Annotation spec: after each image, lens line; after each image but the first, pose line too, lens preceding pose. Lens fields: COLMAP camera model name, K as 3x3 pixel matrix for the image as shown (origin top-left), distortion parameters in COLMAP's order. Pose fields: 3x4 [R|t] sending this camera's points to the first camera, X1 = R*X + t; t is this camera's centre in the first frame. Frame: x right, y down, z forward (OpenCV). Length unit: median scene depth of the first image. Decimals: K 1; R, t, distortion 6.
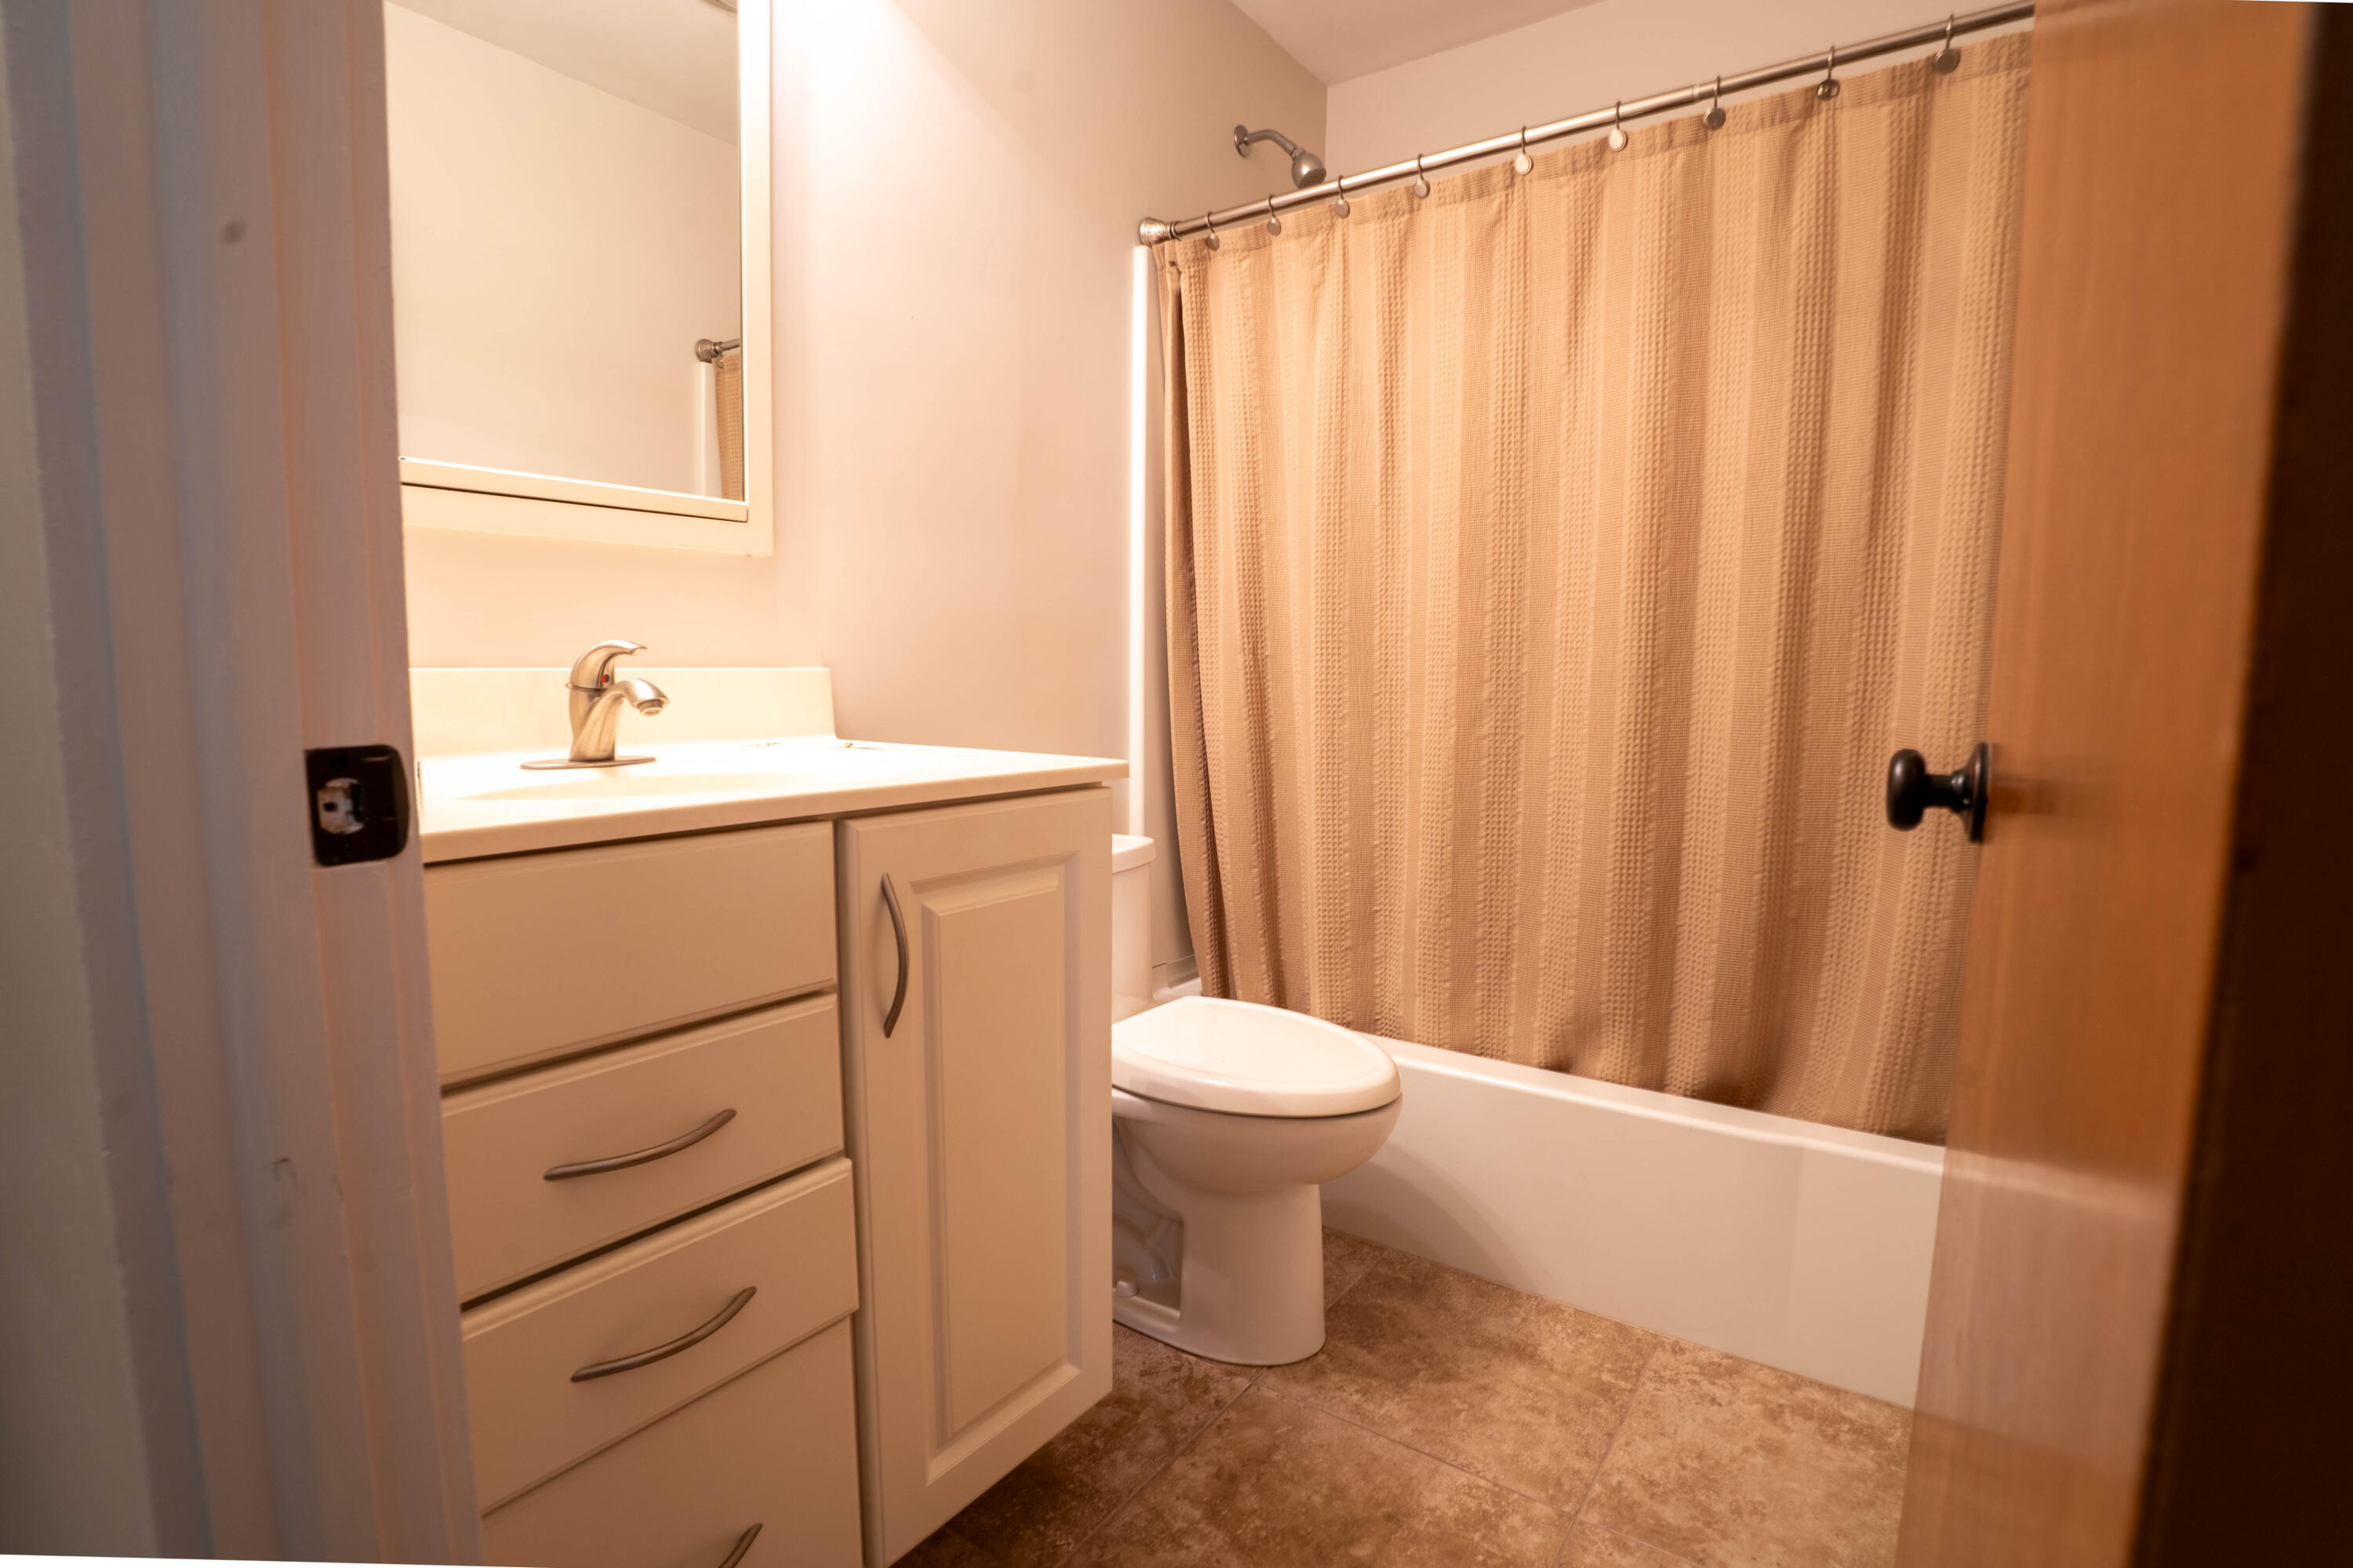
lens RADIAL K [[1080.7, 0, 1174.2], [0, 1080.7, 790.7], [0, 0, 1]] dist [-0.074673, 0.020978]
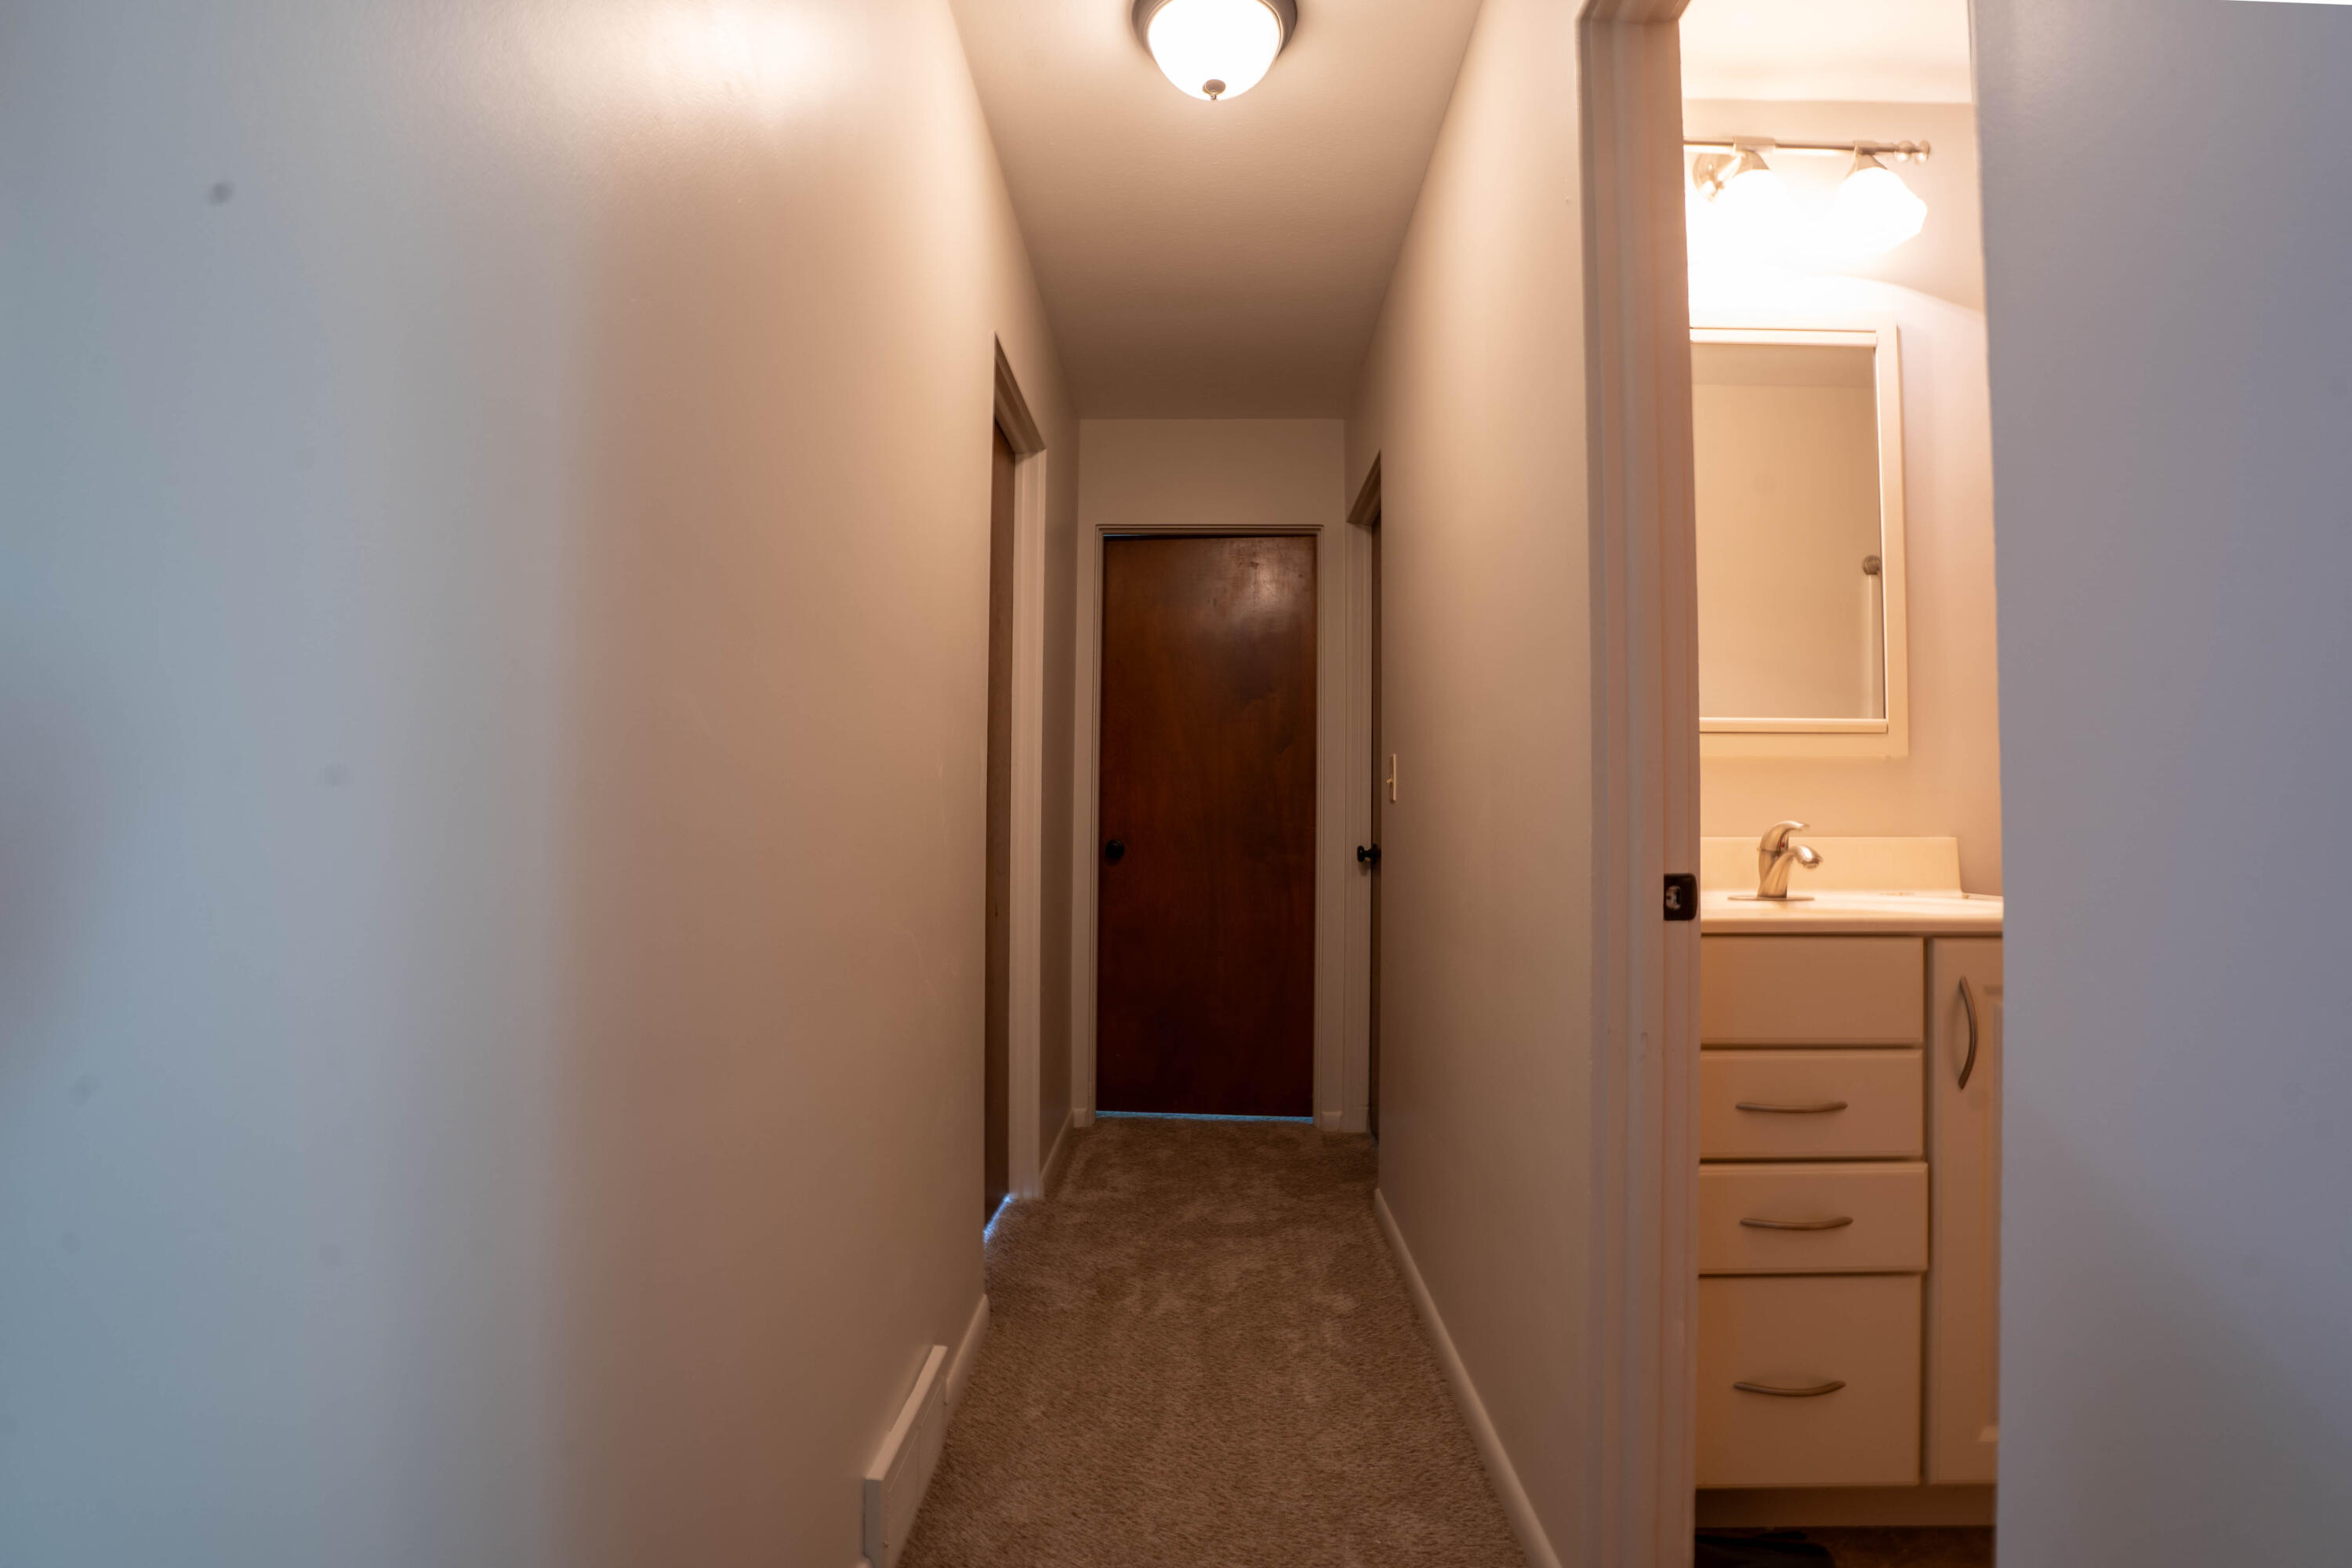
lens RADIAL K [[1080.2, 0, 1173.7], [0, 1080.2, 790.7], [0, 0, 1]] dist [-0.074673, 0.020978]
pose [[0.529525, -0.033339, -0.847639, 0.349319], [-0.095138, 0.990589, -0.098395, 0.059426], [0.842942, 0.132745, 0.521370, -0.653908]]
